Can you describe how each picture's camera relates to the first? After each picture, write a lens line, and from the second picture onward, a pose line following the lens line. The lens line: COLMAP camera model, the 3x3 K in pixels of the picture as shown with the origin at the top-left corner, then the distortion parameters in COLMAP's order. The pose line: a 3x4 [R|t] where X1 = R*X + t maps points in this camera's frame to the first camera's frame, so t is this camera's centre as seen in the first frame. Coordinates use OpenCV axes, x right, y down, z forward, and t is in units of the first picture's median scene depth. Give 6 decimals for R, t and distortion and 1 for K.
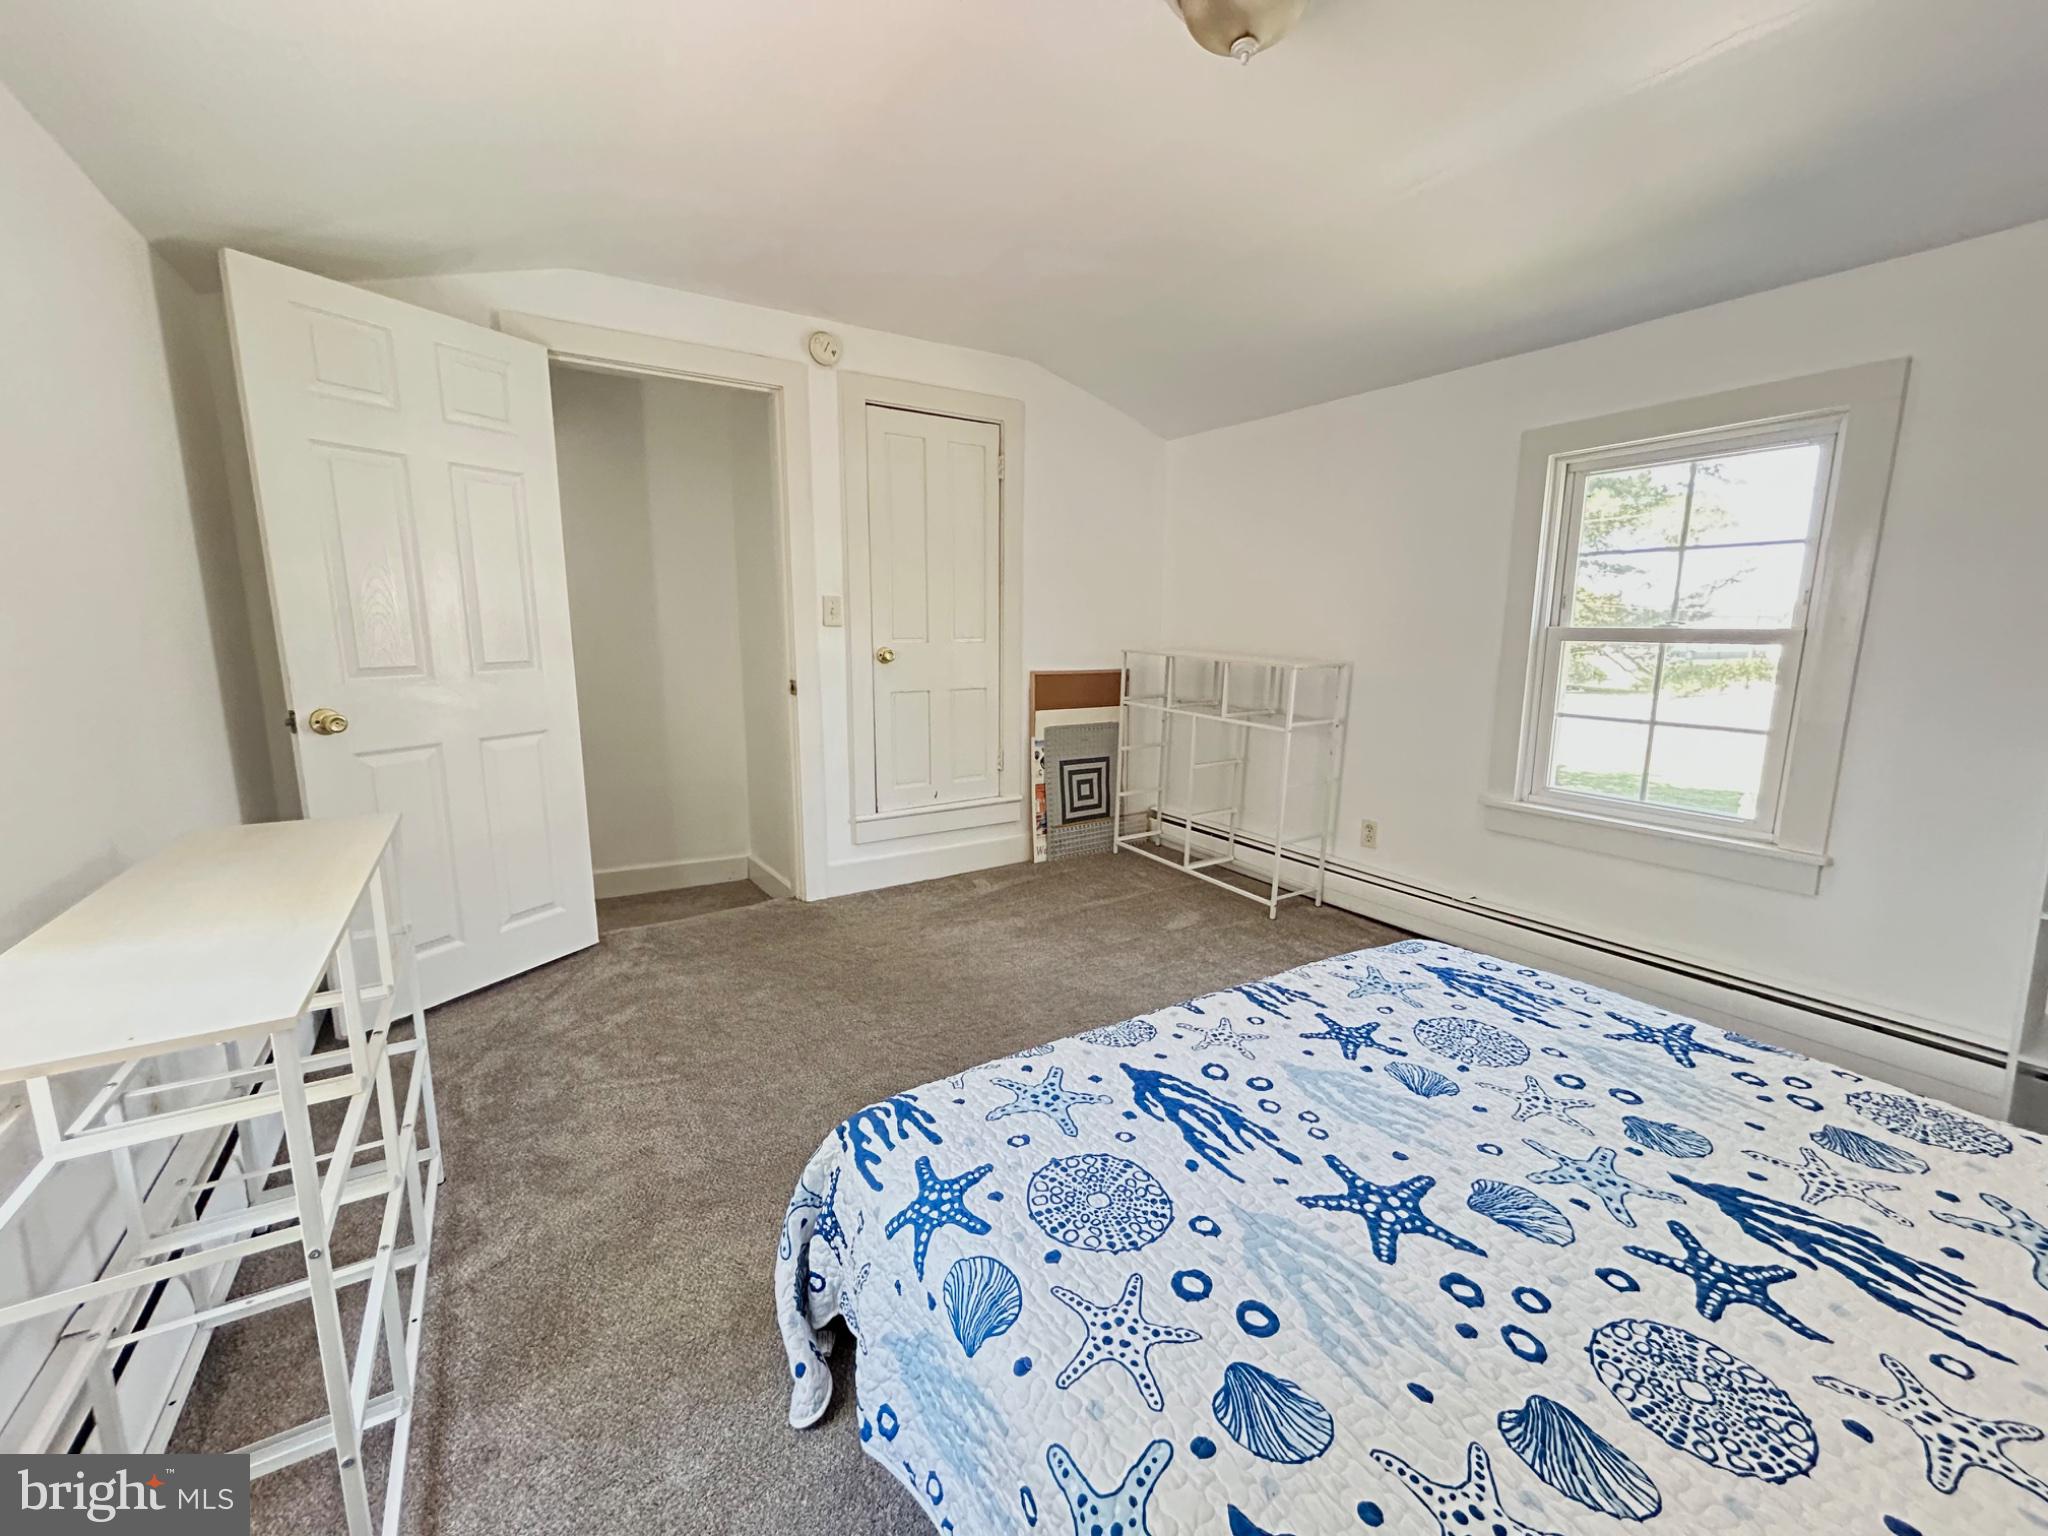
lens RADIAL K [[822.3, 0, 1024.0], [0, 822.3, 768.0], [0, 0, 1]] dist [0.006031, 0.000157]
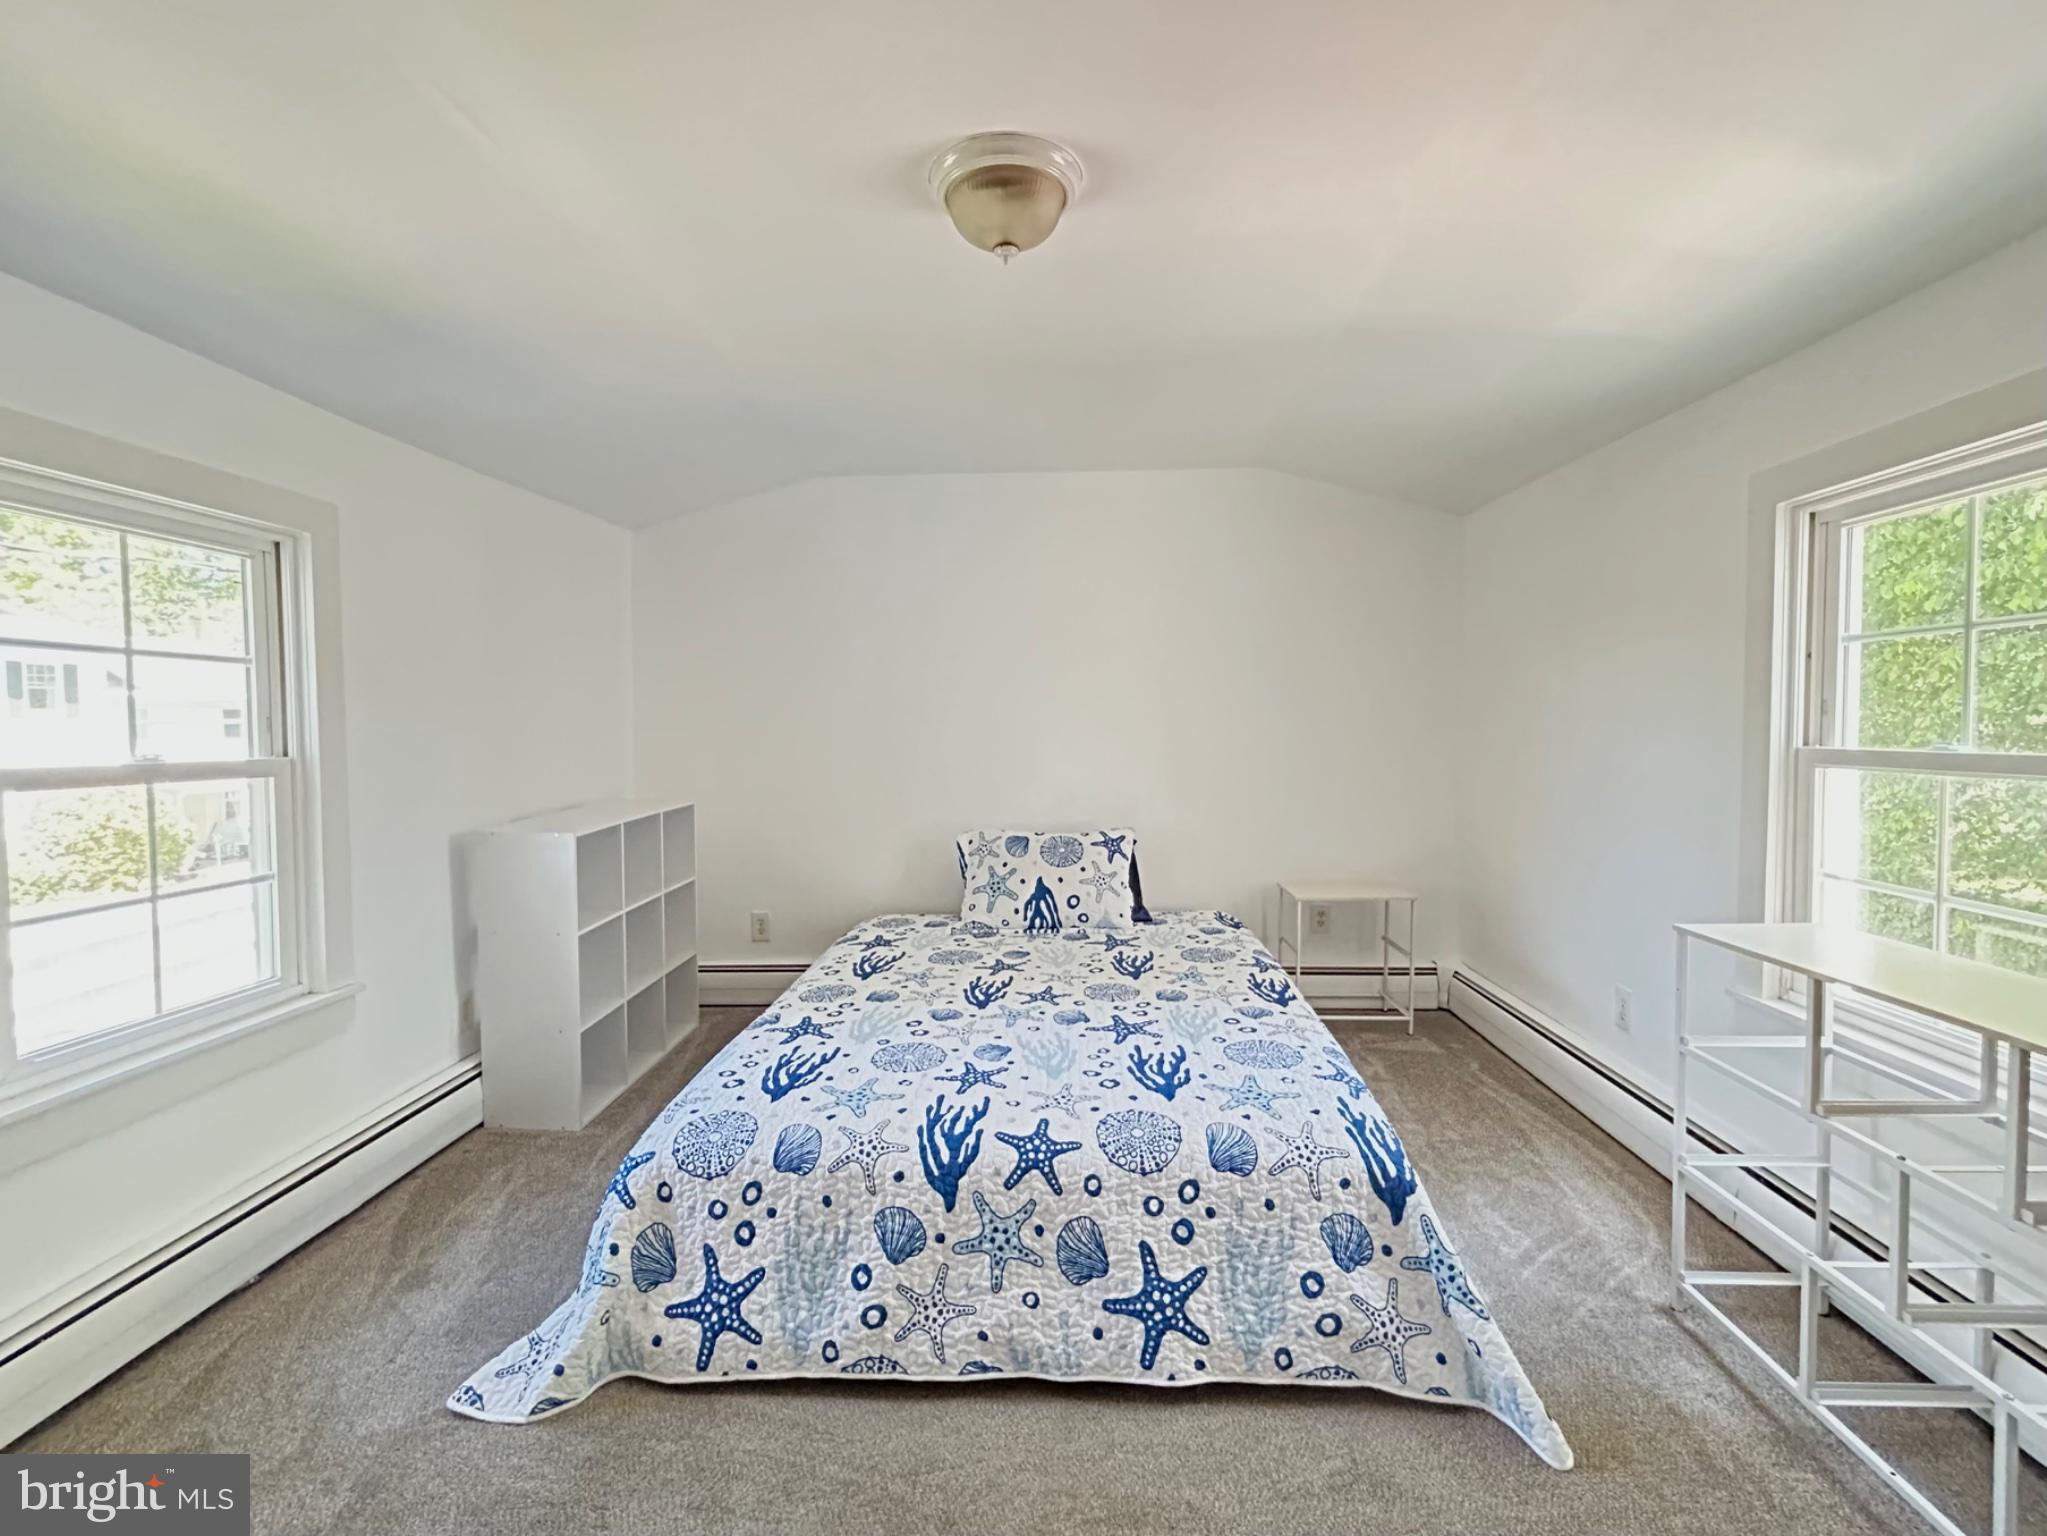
lens RADIAL K [[821.9, 0, 1023.5], [0, 821.9, 768.0], [0, 0, 1]] dist [0.006031, 0.000157]
pose [[-0.802917, -0.017979, 0.595819, -0.437405], [0.107710, 0.978716, 0.174681, -0.377098], [-0.586278, 0.204430, -0.783892, 2.015794]]
